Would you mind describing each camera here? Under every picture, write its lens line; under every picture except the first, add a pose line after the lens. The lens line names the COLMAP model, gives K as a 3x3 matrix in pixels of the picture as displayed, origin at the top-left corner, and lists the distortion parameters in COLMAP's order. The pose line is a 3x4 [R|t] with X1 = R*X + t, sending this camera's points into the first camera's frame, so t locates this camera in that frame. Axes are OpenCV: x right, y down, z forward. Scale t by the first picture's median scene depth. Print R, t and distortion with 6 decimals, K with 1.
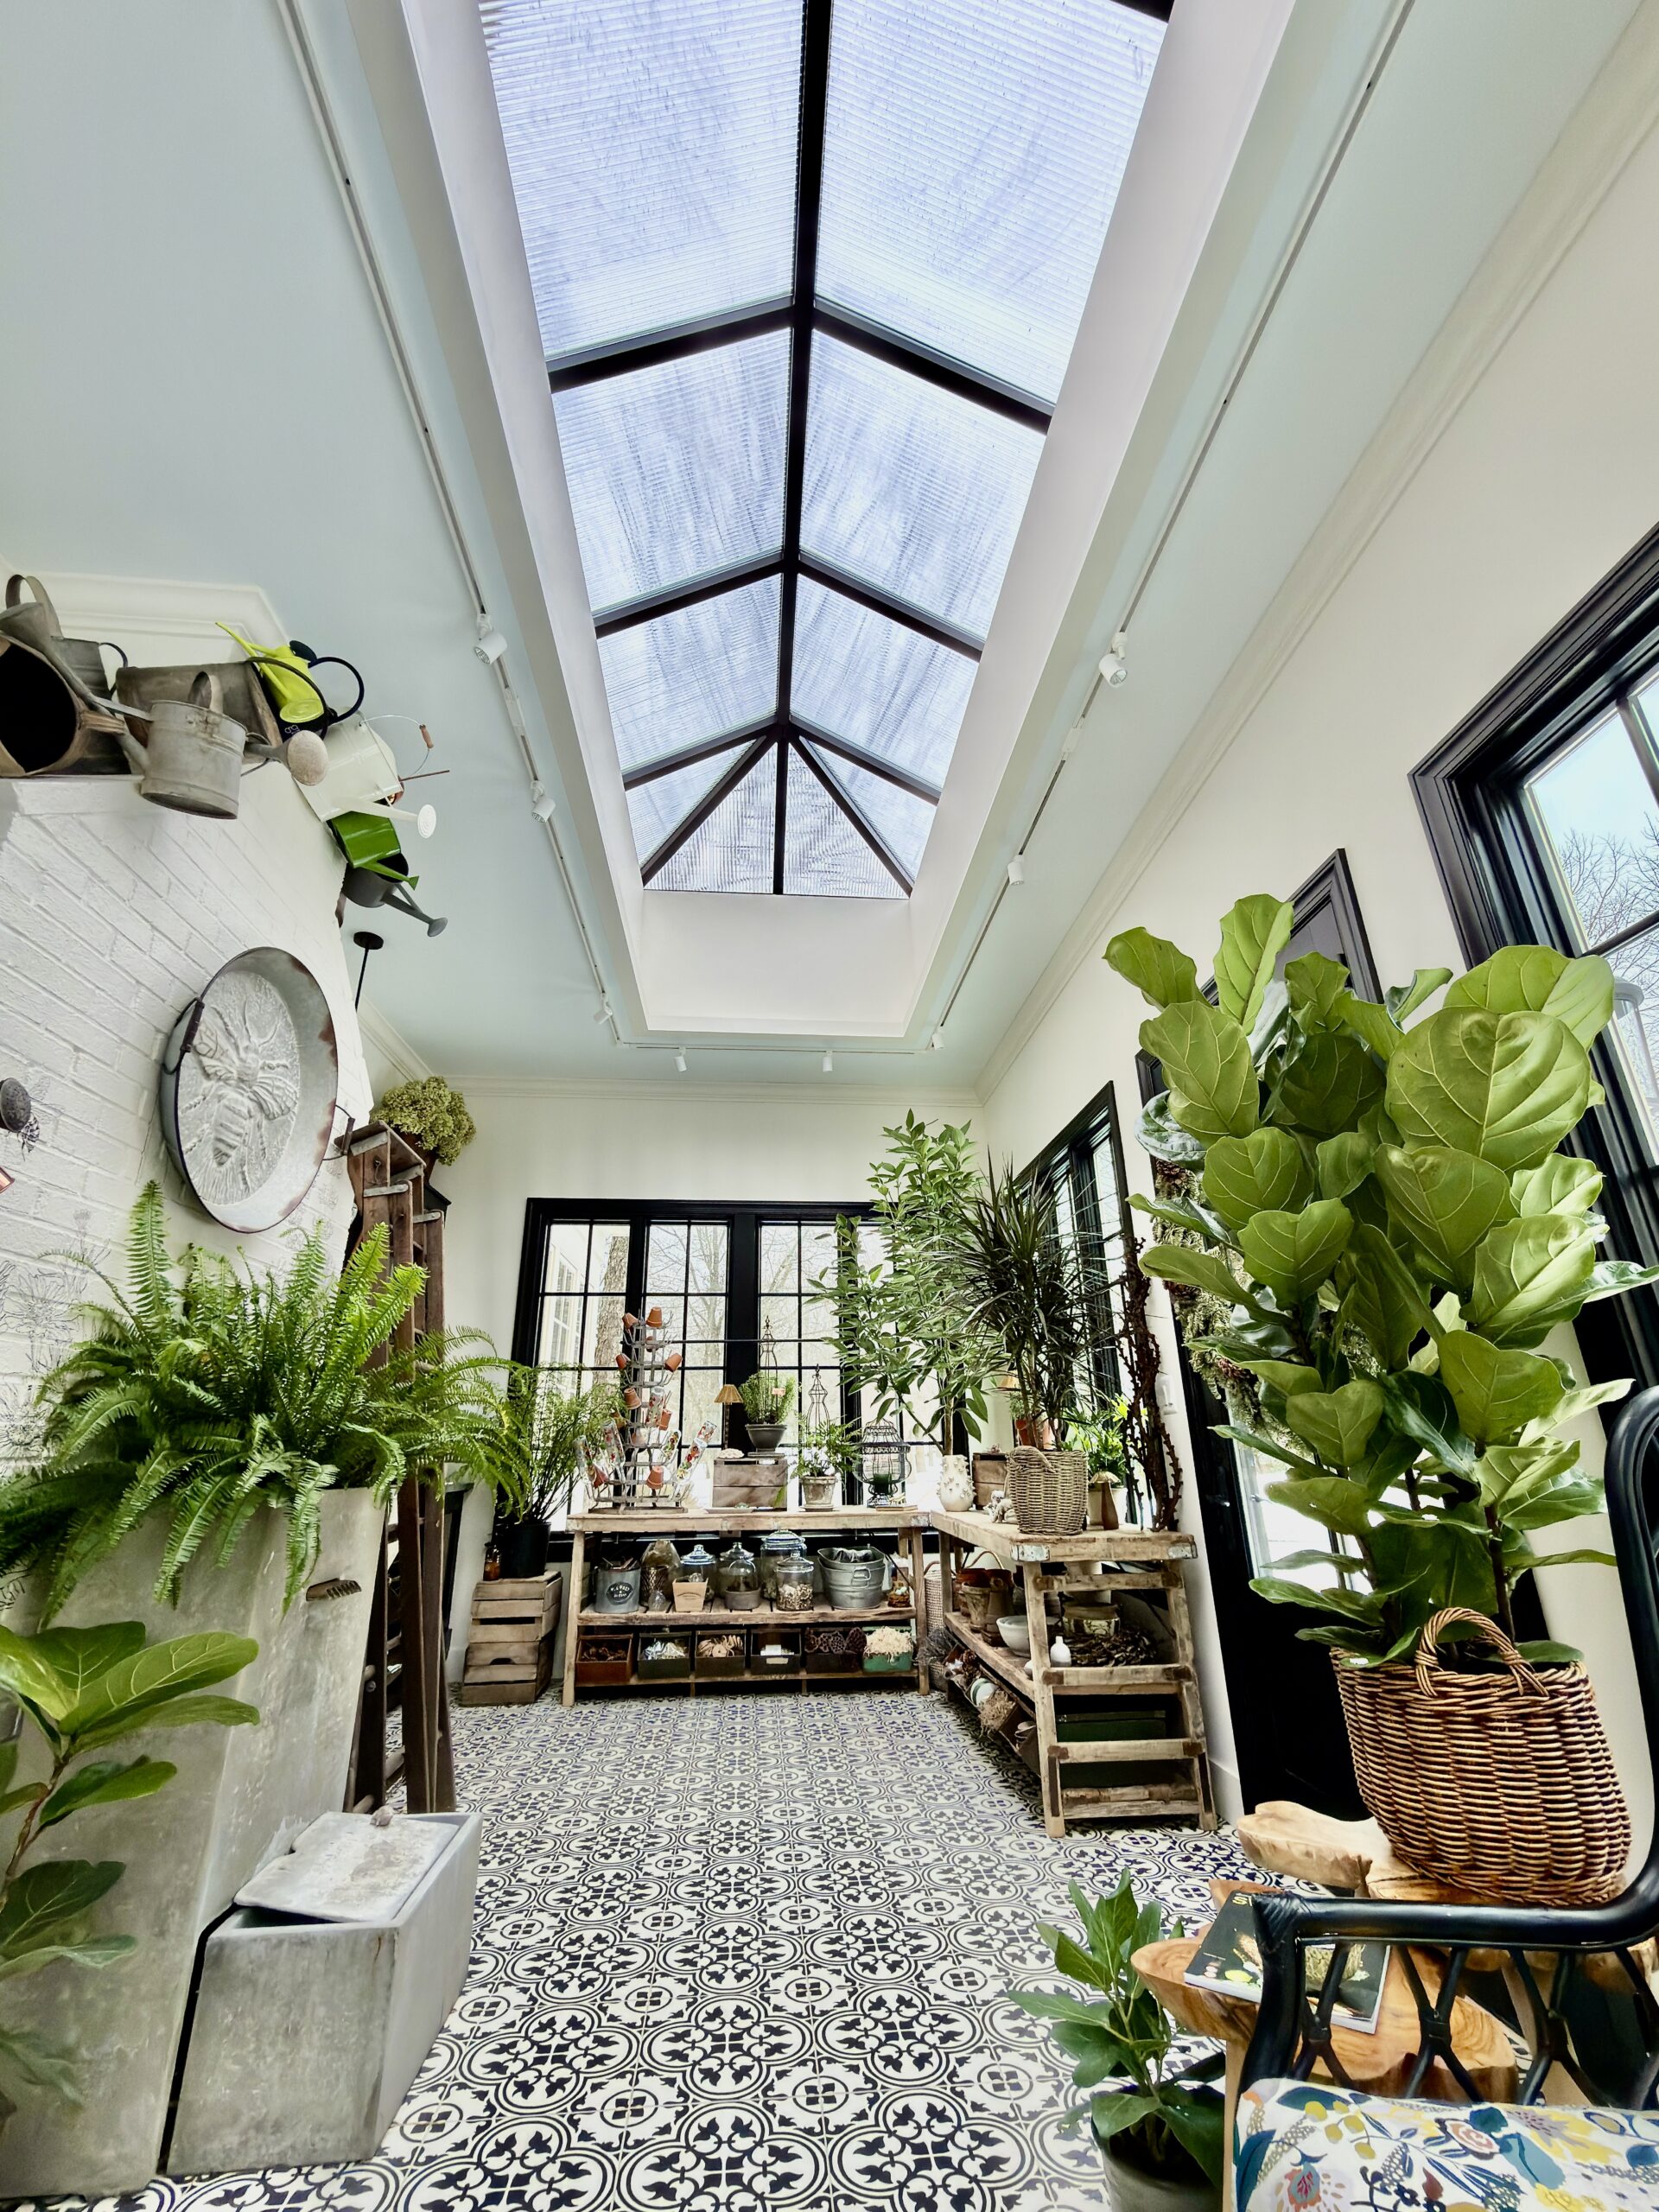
lens RADIAL K [[904.0, 0, 832.4], [0, 904.0, 1107.5], [0, 0, 1]] dist [0.001136, -0.000660]
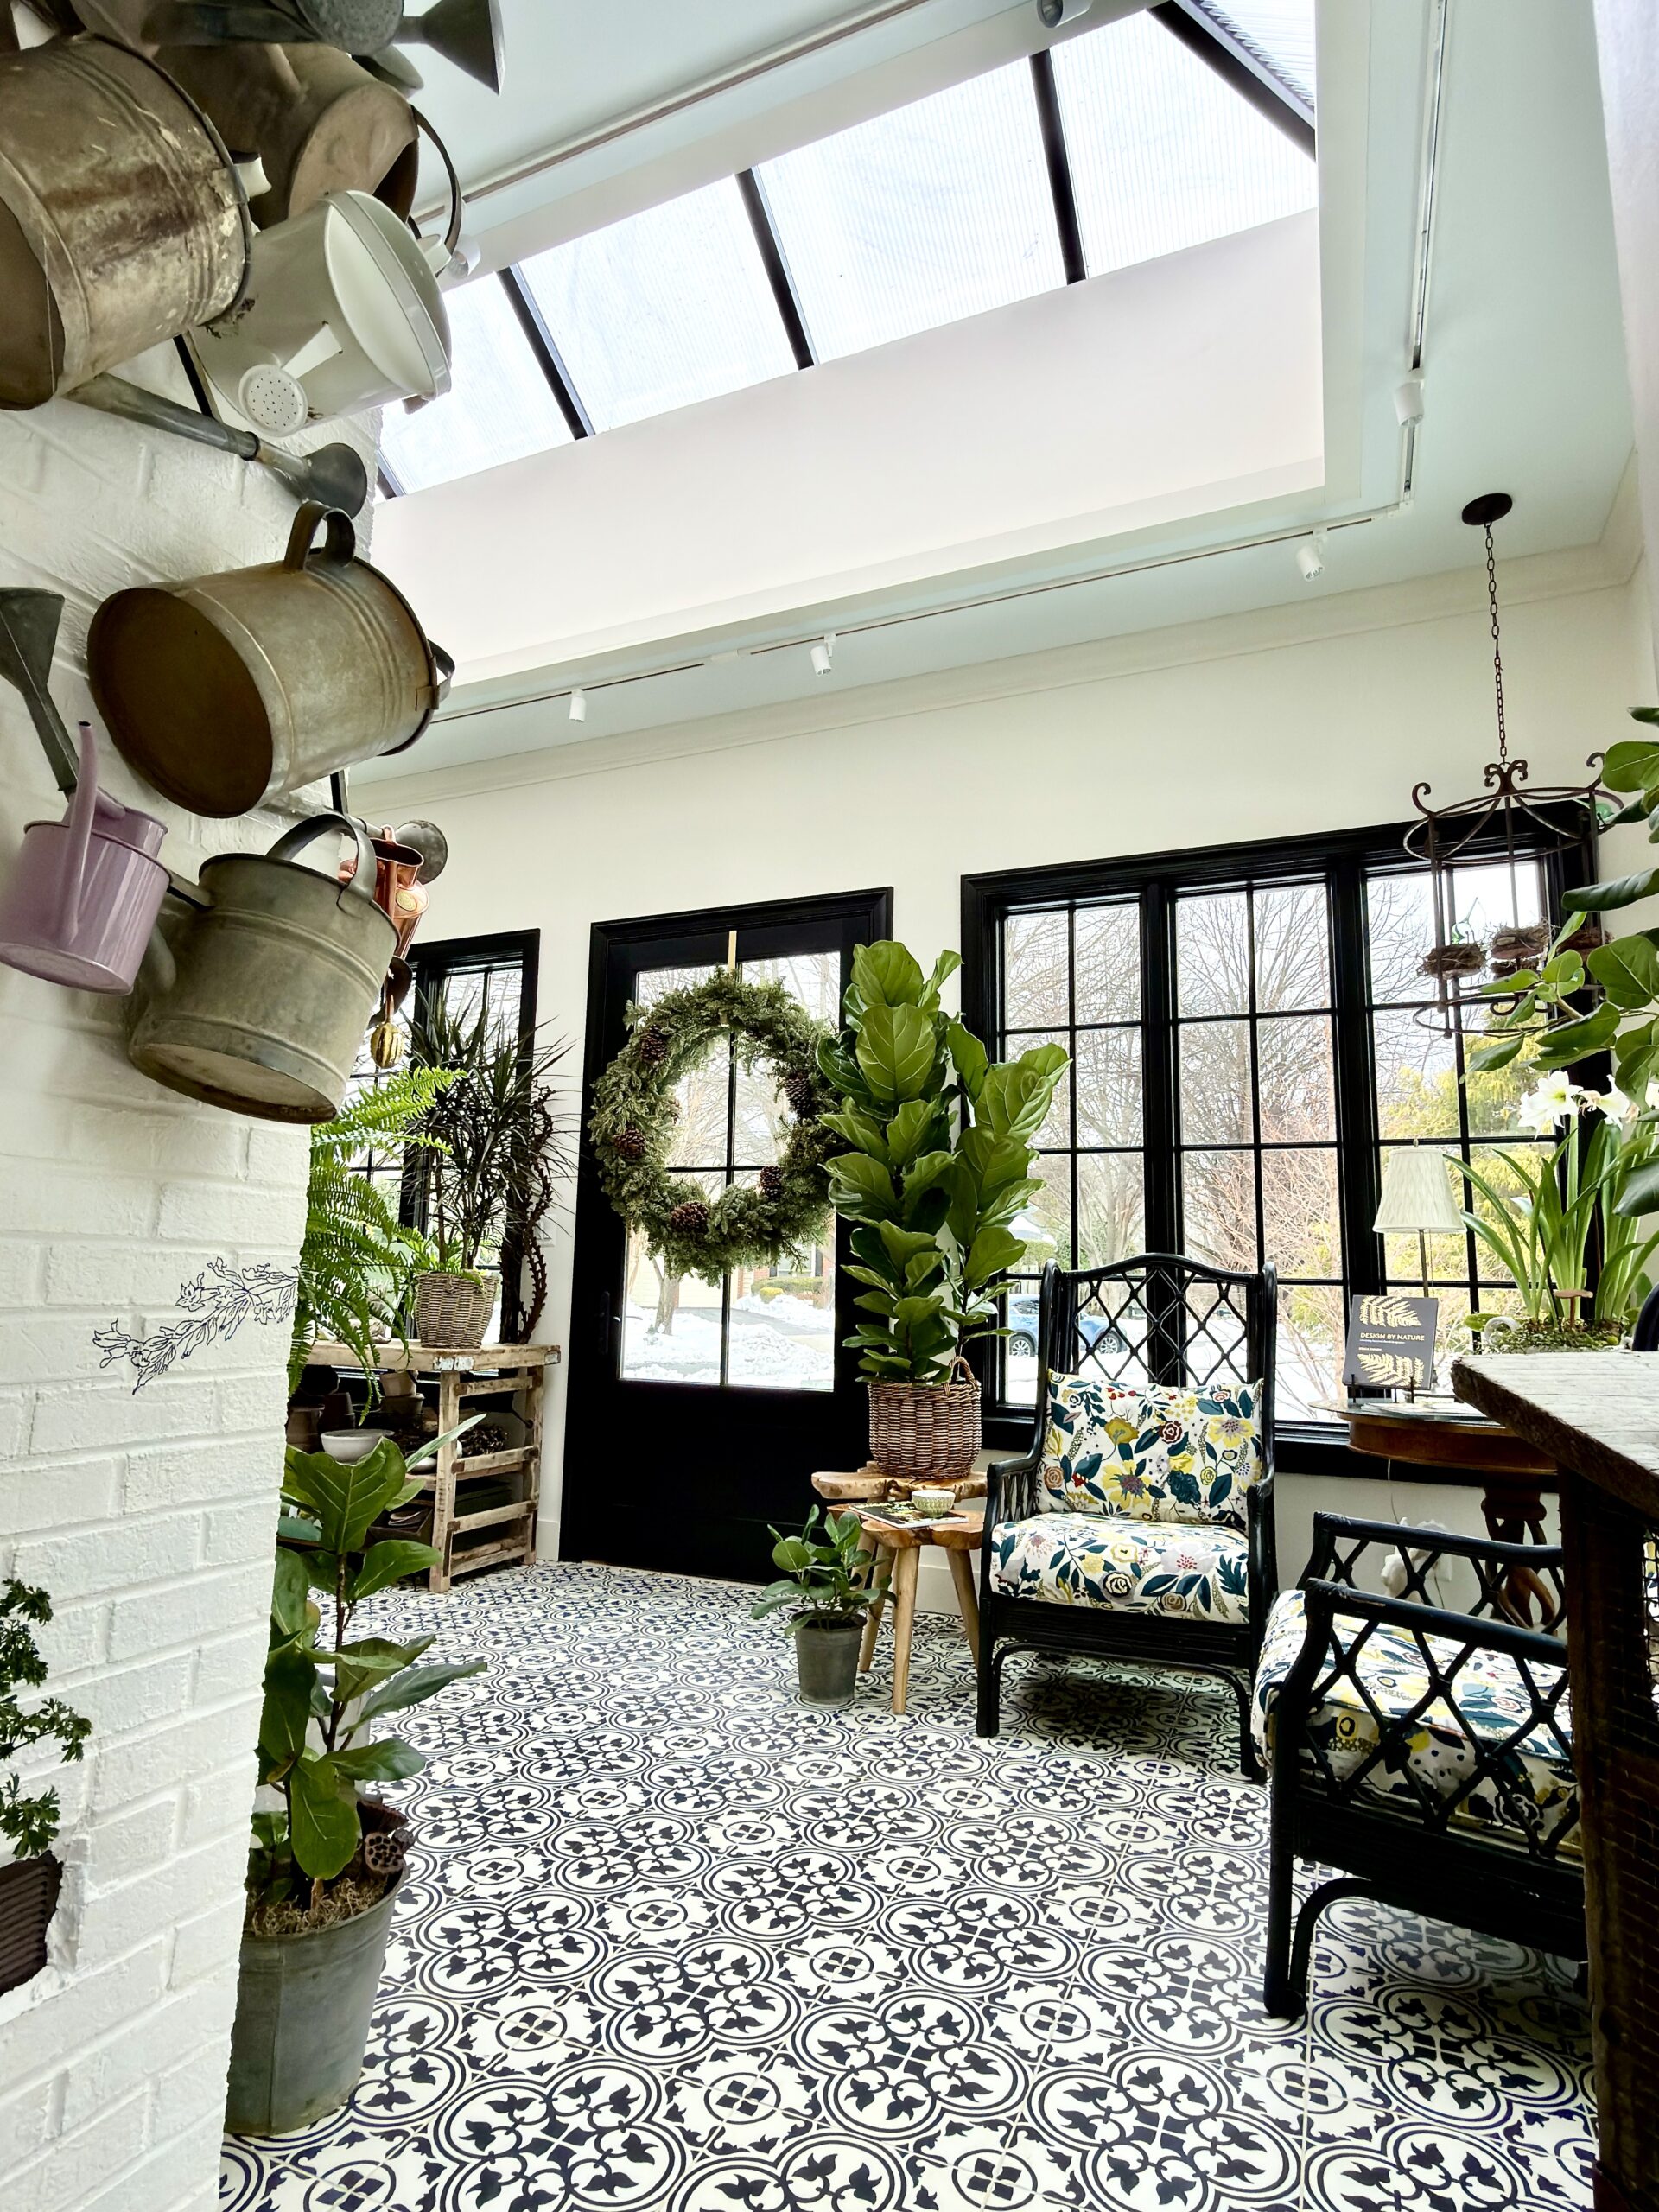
lens RADIAL K [[1169.9, 0, 826.6], [0, 1169.9, 1103.3], [0, 0, 1]] dist [0.001245, -0.000153]
pose [[0.478680, 0.156951, 0.863847, -0.698865], [-0.334474, 0.942299, 0.014136, 0.031042], [-0.811783, -0.295701, 0.503556, 0.033475]]
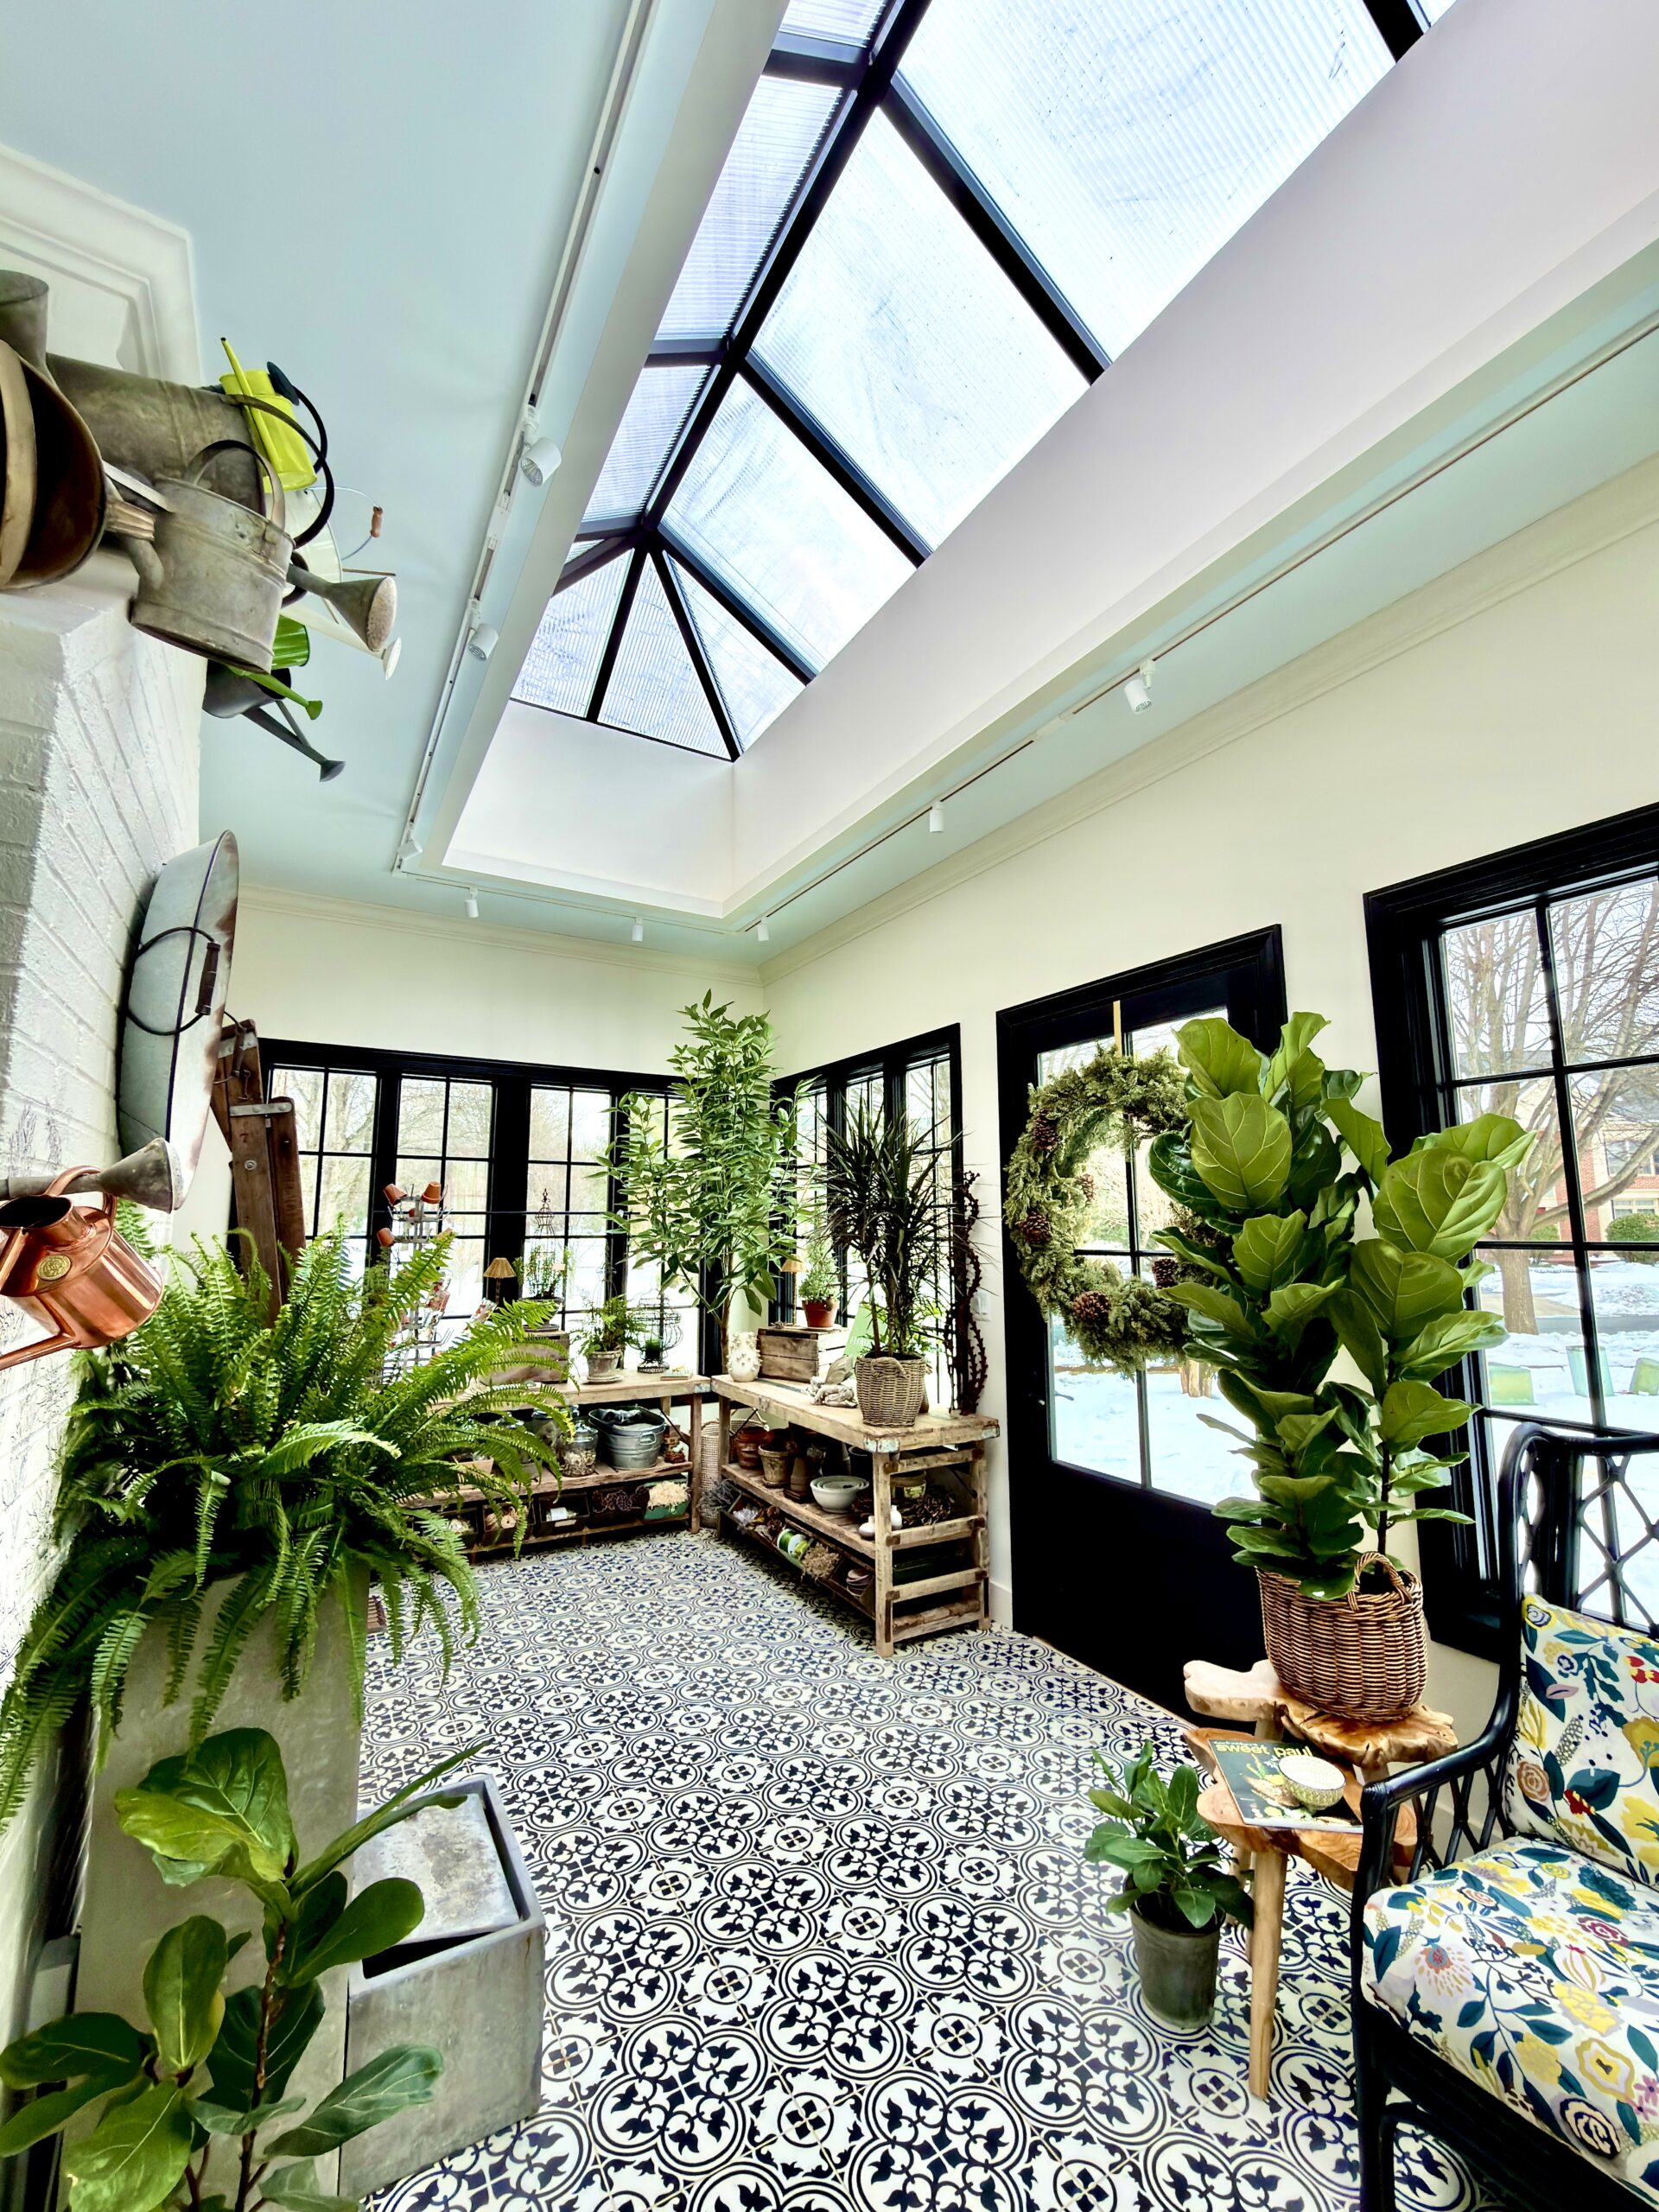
lens RADIAL K [[904.0, 0, 832.9], [0, 904.0, 1107.5], [0, 0, 1]] dist [0.001136, -0.000660]
pose [[0.902348, 0.071642, 0.425013, -0.318153], [-0.162497, 0.969870, 0.181513, -0.115744], [-0.399203, -0.232851, 0.886802, 0.073637]]
